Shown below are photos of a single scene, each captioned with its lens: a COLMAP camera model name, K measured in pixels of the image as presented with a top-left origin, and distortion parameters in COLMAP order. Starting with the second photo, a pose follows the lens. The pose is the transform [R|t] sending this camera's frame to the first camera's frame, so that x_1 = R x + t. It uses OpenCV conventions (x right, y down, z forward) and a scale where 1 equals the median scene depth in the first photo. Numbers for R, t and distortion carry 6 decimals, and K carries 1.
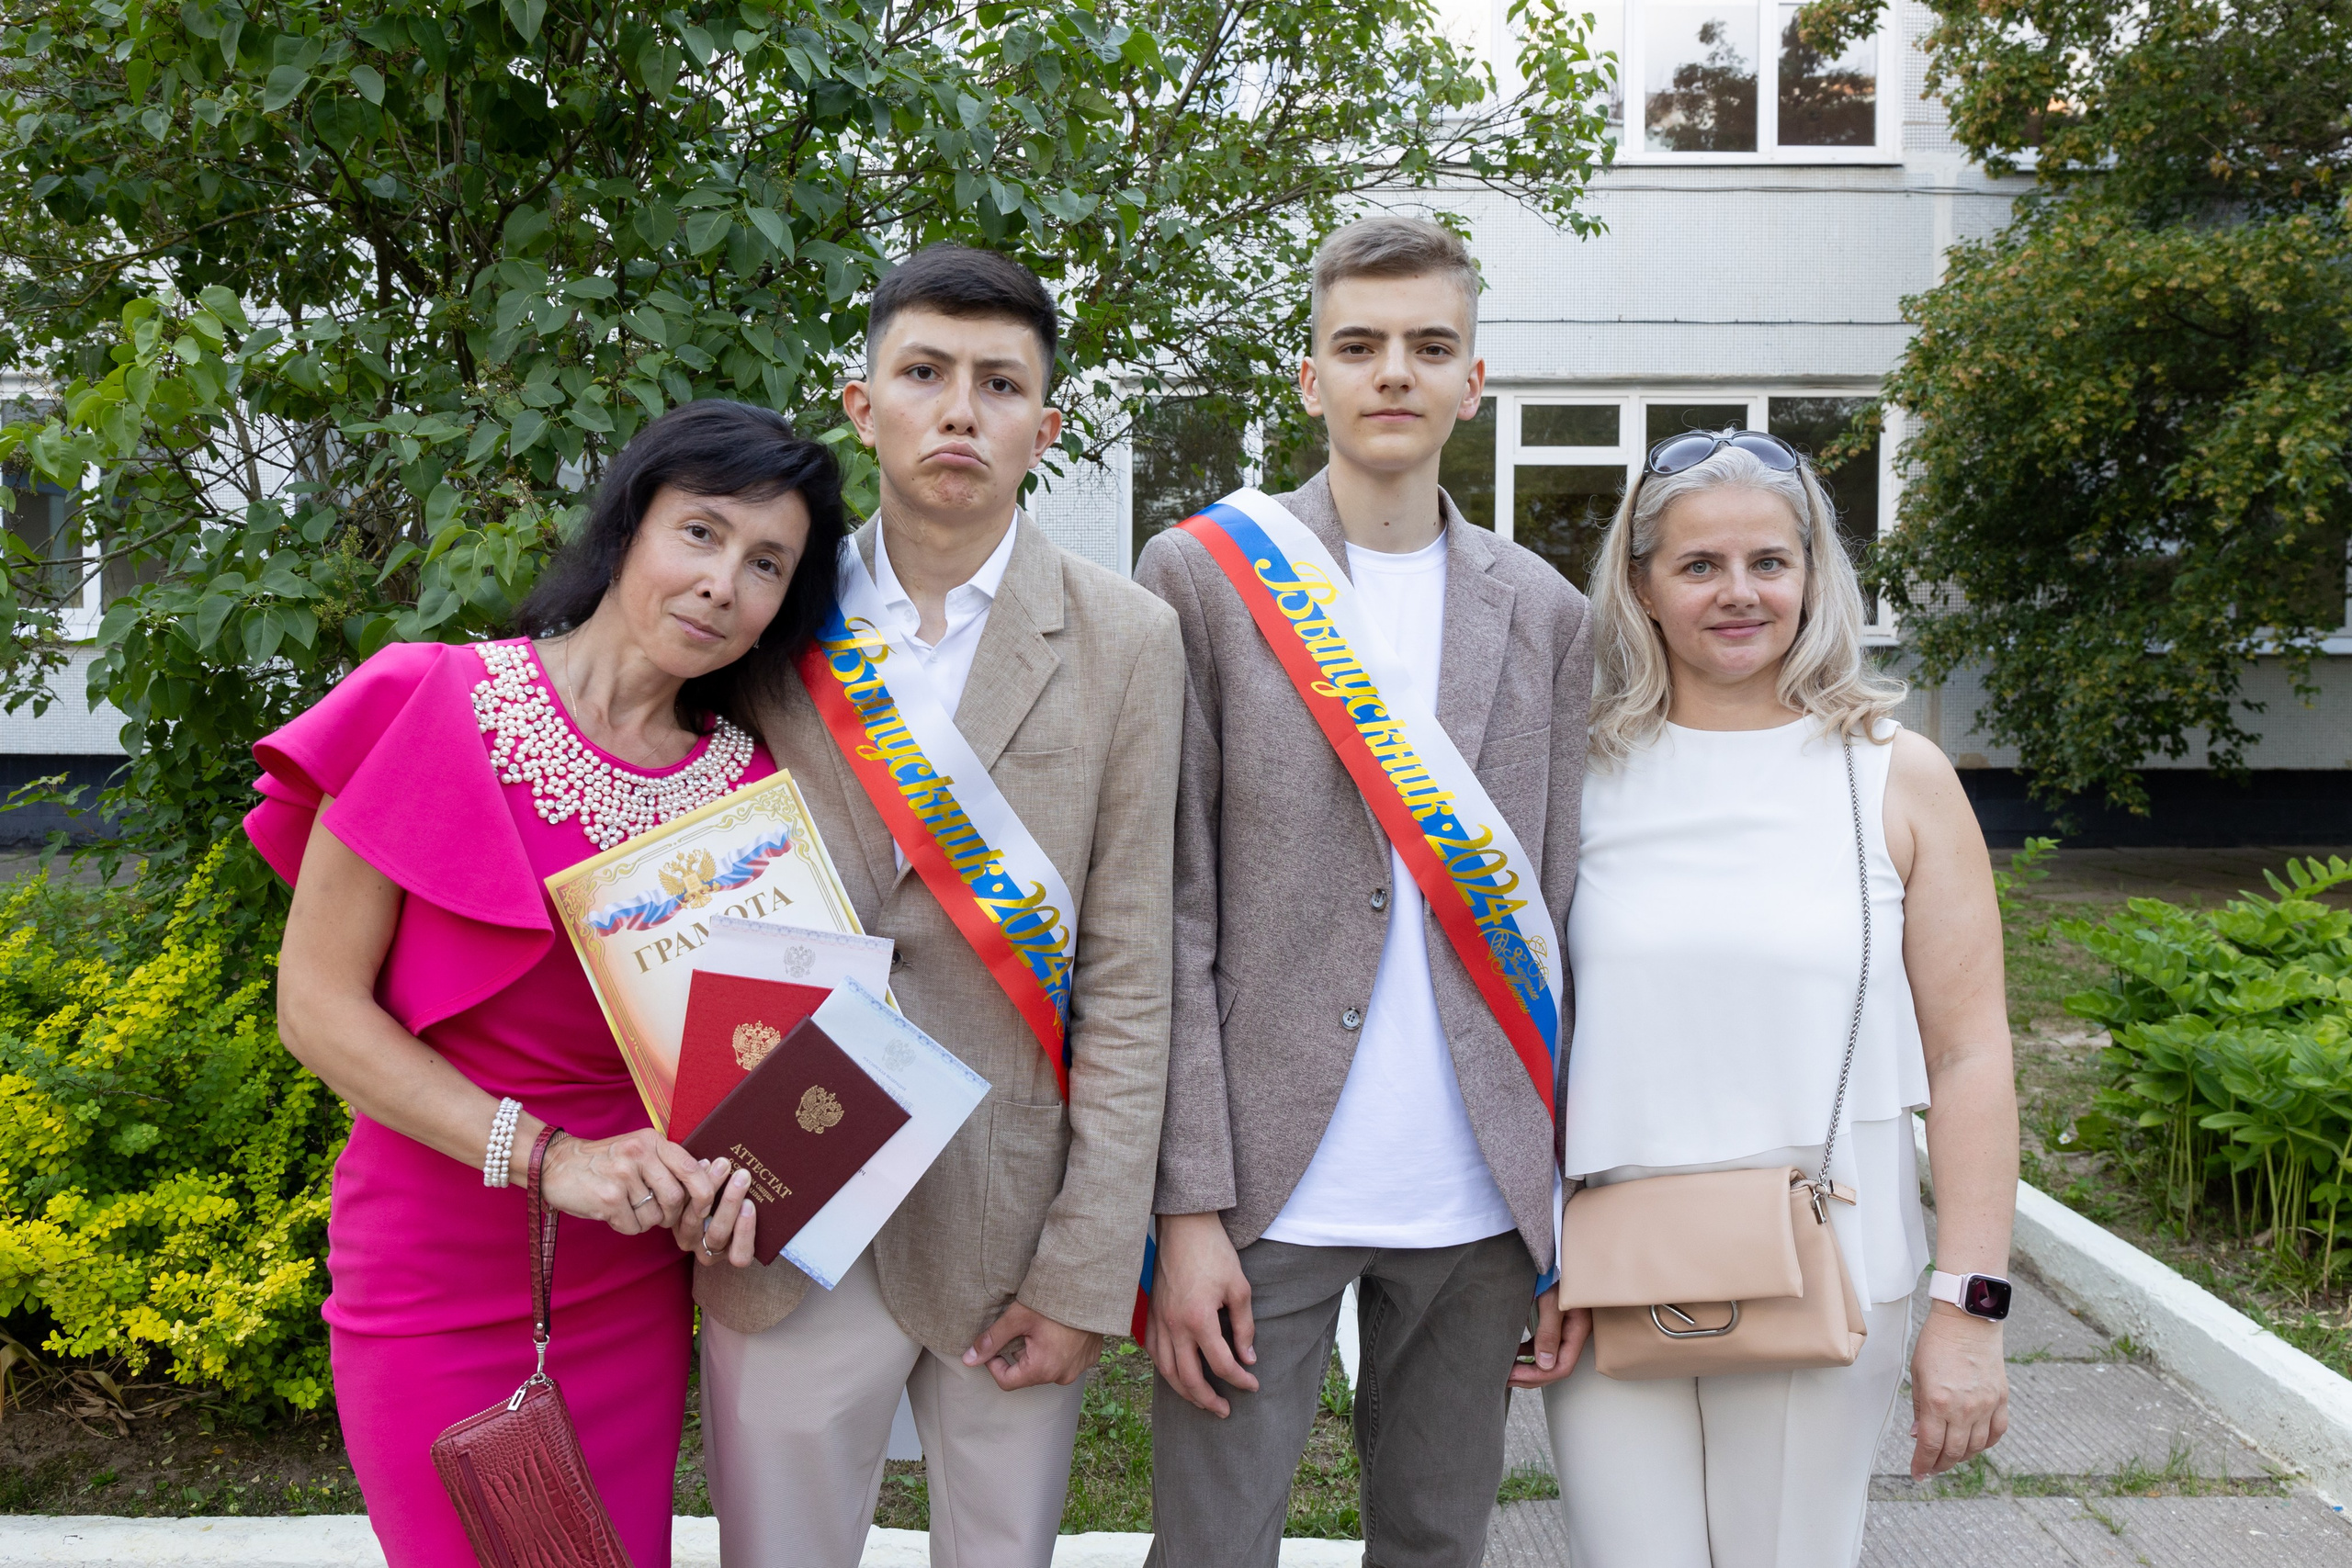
lens RADIAL K [[1641.5, 0, 1113.6], [0, 1641.5, 774.4], [0, 0, 1]] dist [-0.009905, -0.018851]
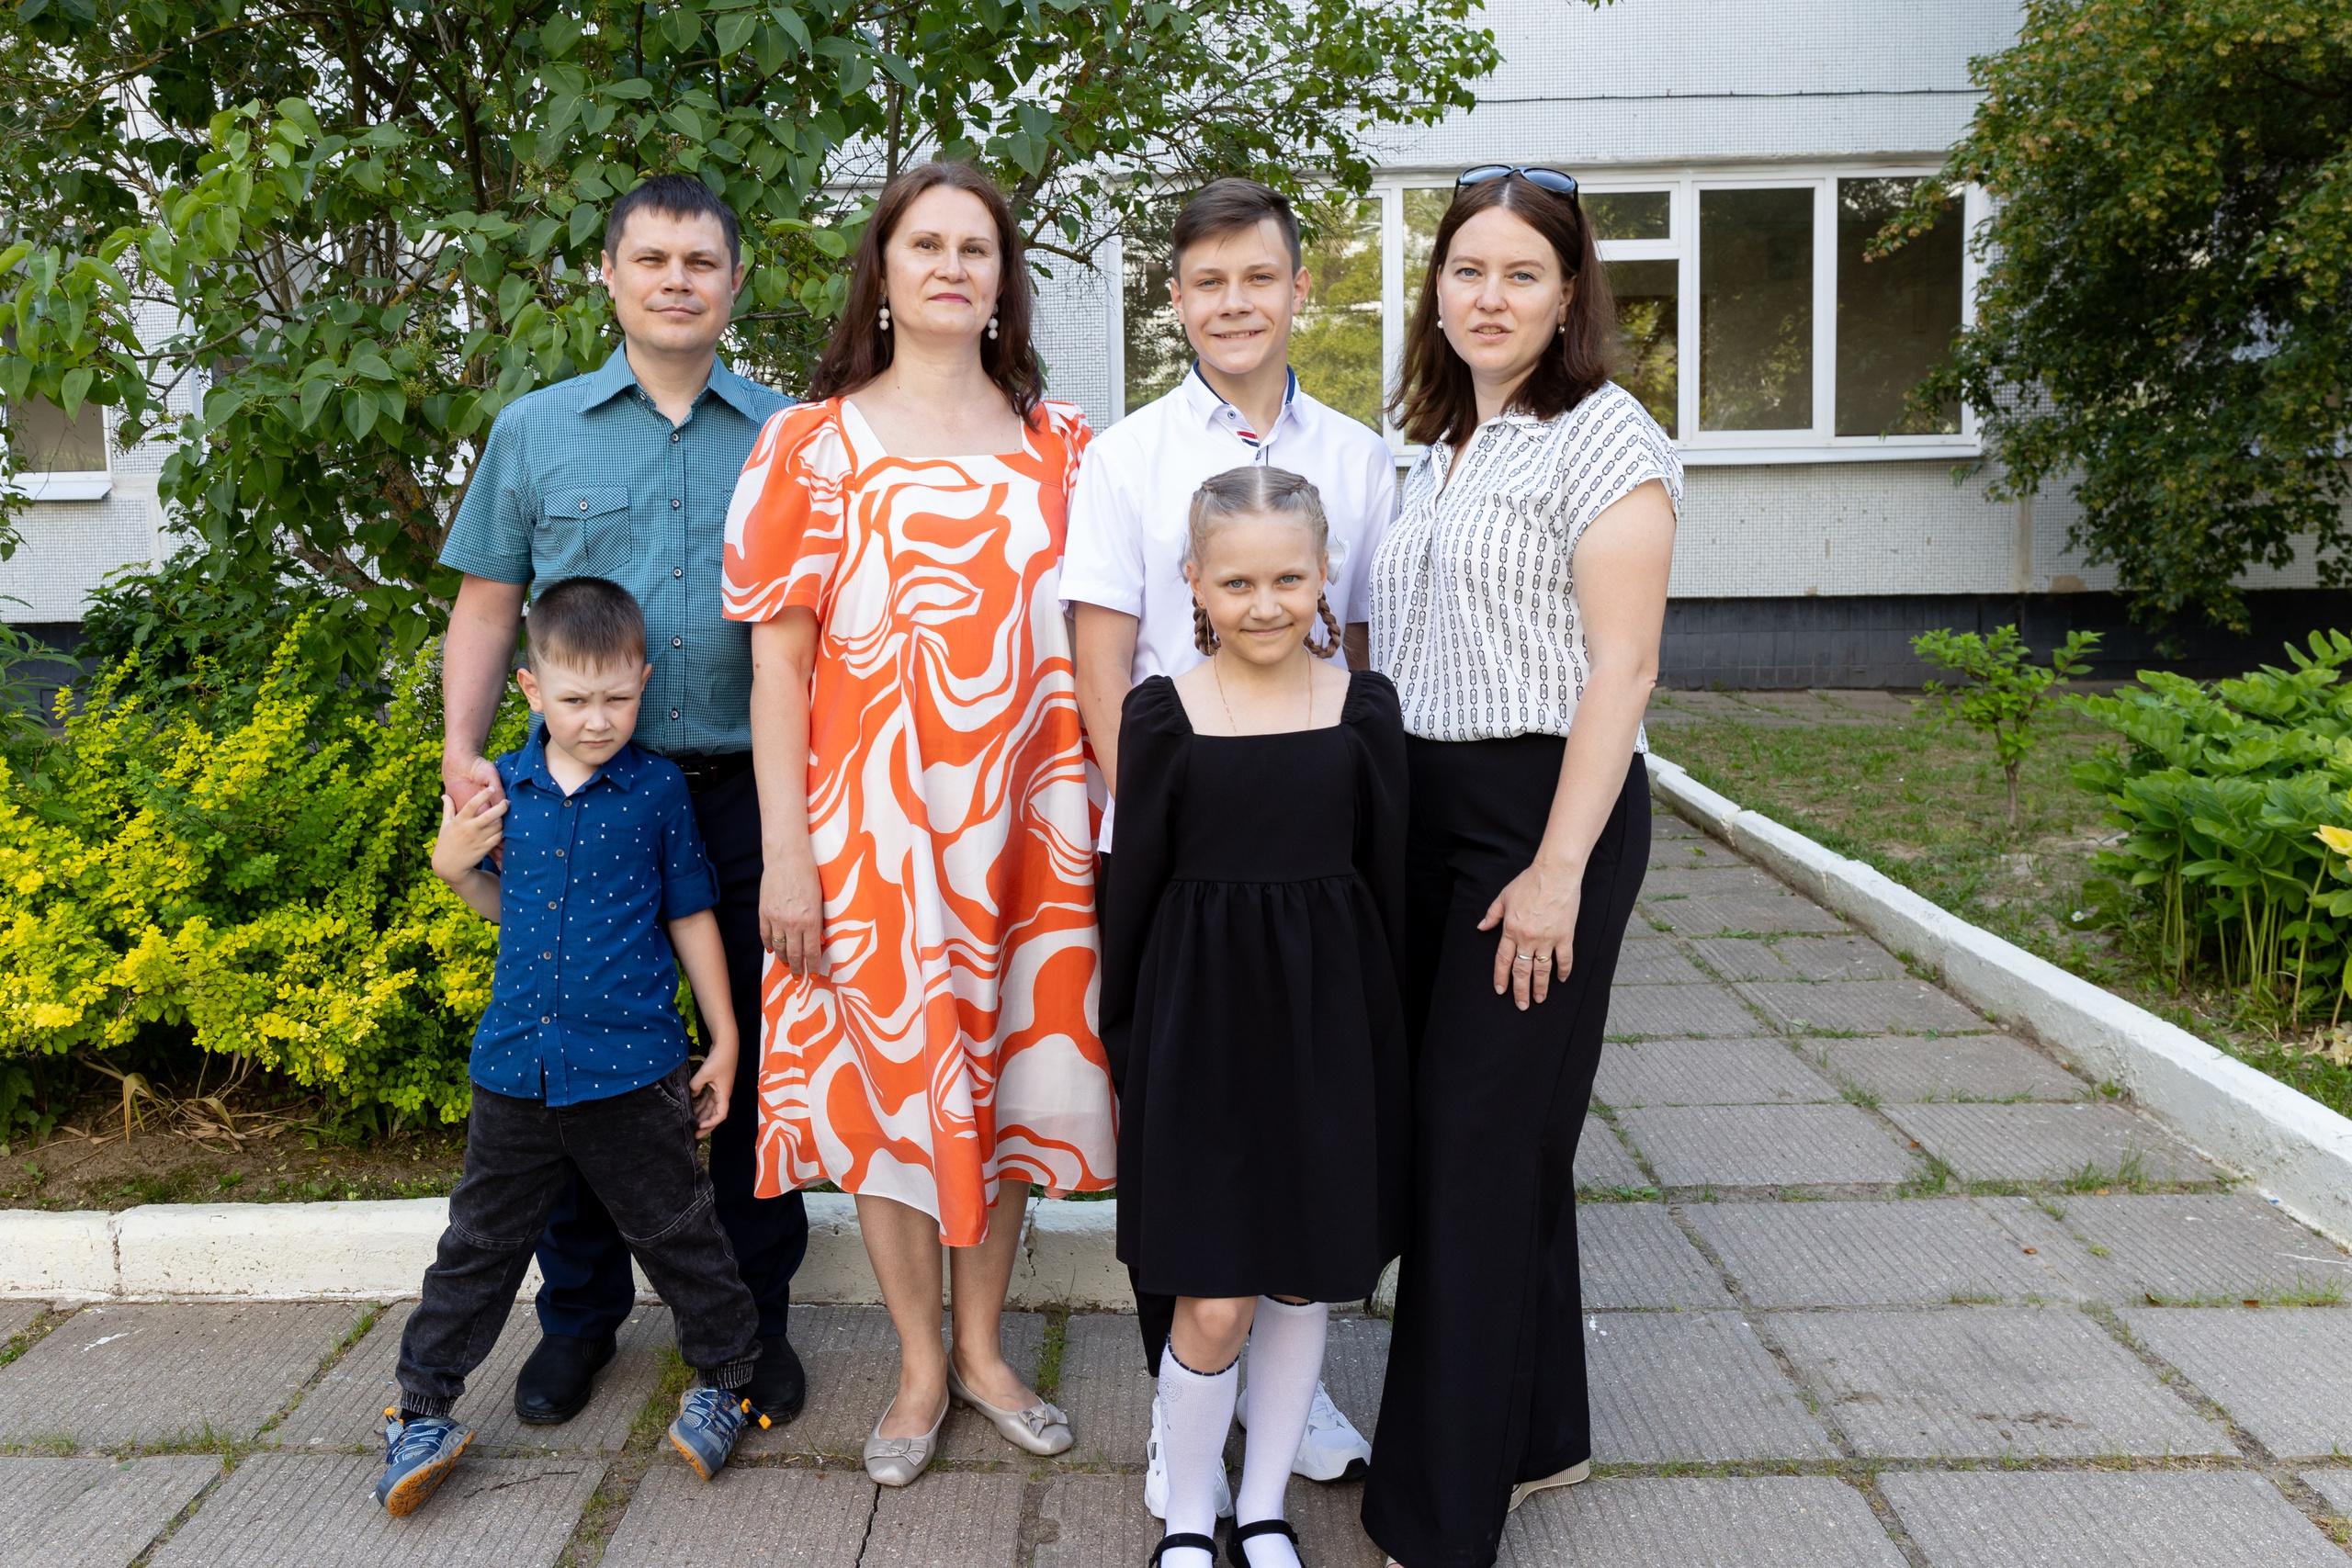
lens RADIAL K [[1935.8, 0, 1043.9], [0, 1935.8, 765.6], [0, 0, 1]] dist [-0.045107, 0.009656]
pose [[0.999220, -0.020951, -0.033471, -0.003594], [0.022787, 0.998200, 0.055466, 0.037677], [0.032248, -0.056186, 0.997899, -0.126801]]
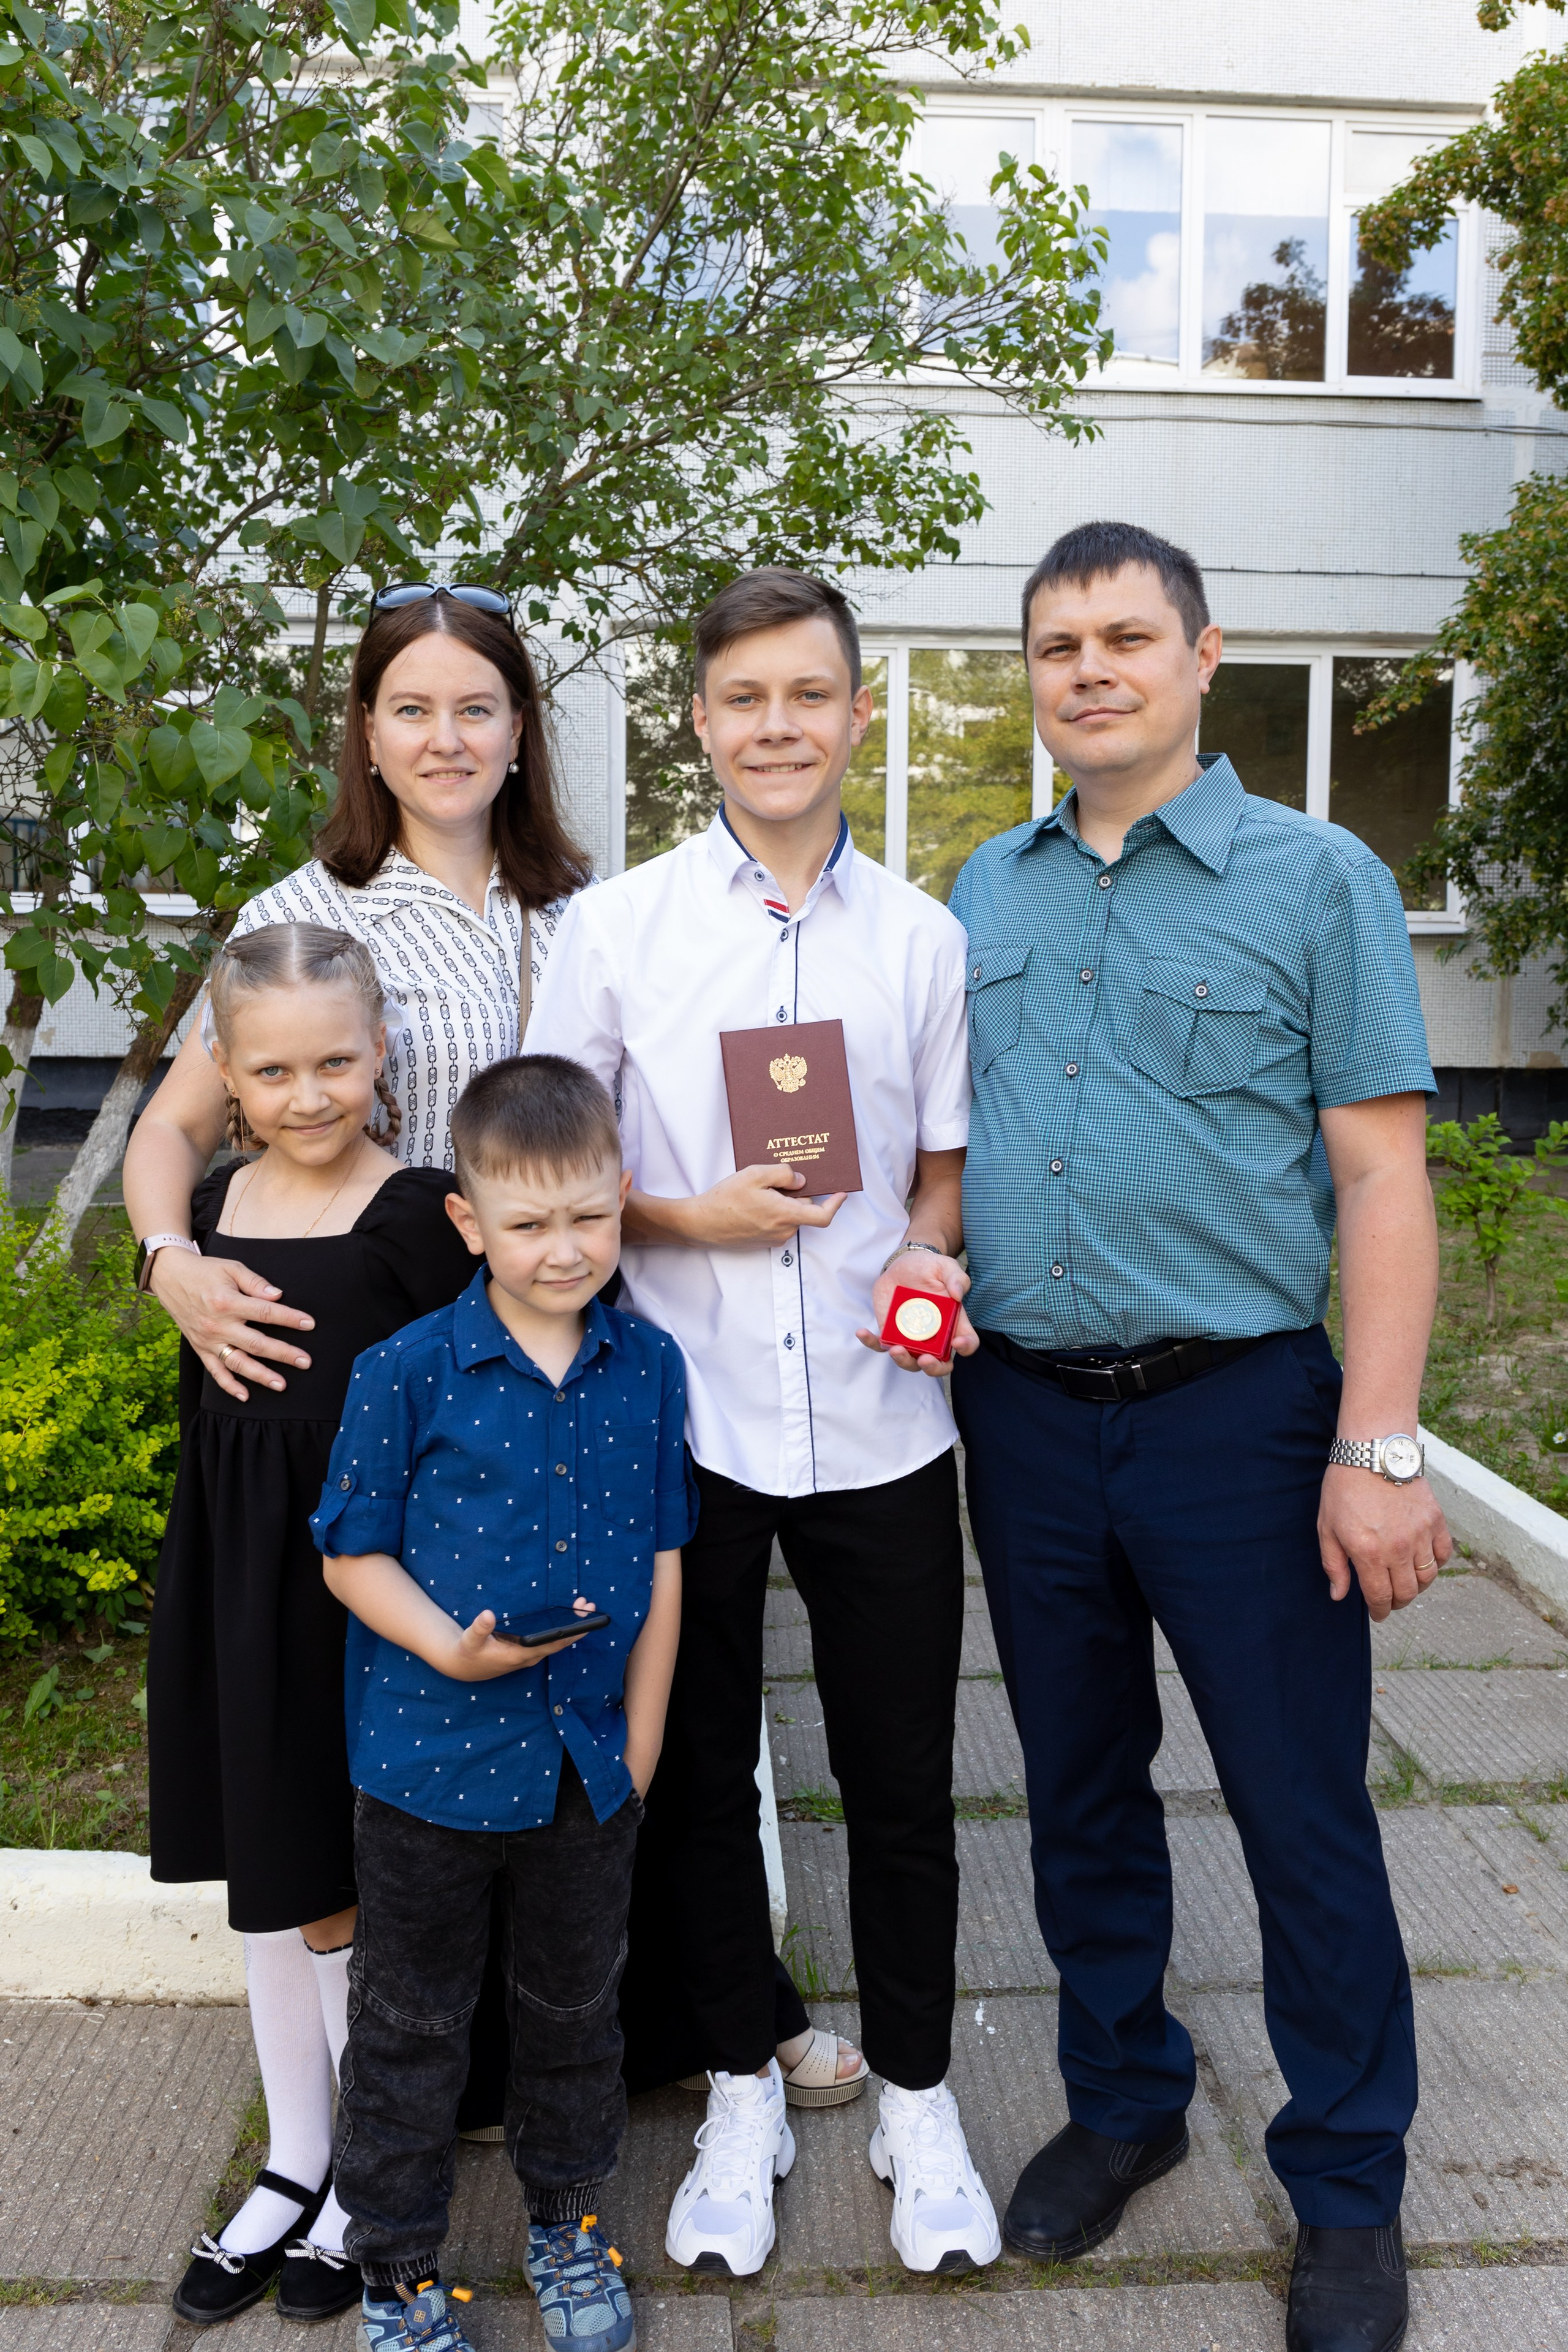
lens RADIAL K [[1826.7, 0, 784.0], [0, 1826.7, 1176.0], [0, 0, 1]] dist [-0.027981, 0.001371]
pose [[0.997831, -0.001826, 0.065805, 0.057786], [-0.001090, 0.999020, 0.044253, 0.022337], [-0.065821, -0.044229, 0.996851, 0.011254]]
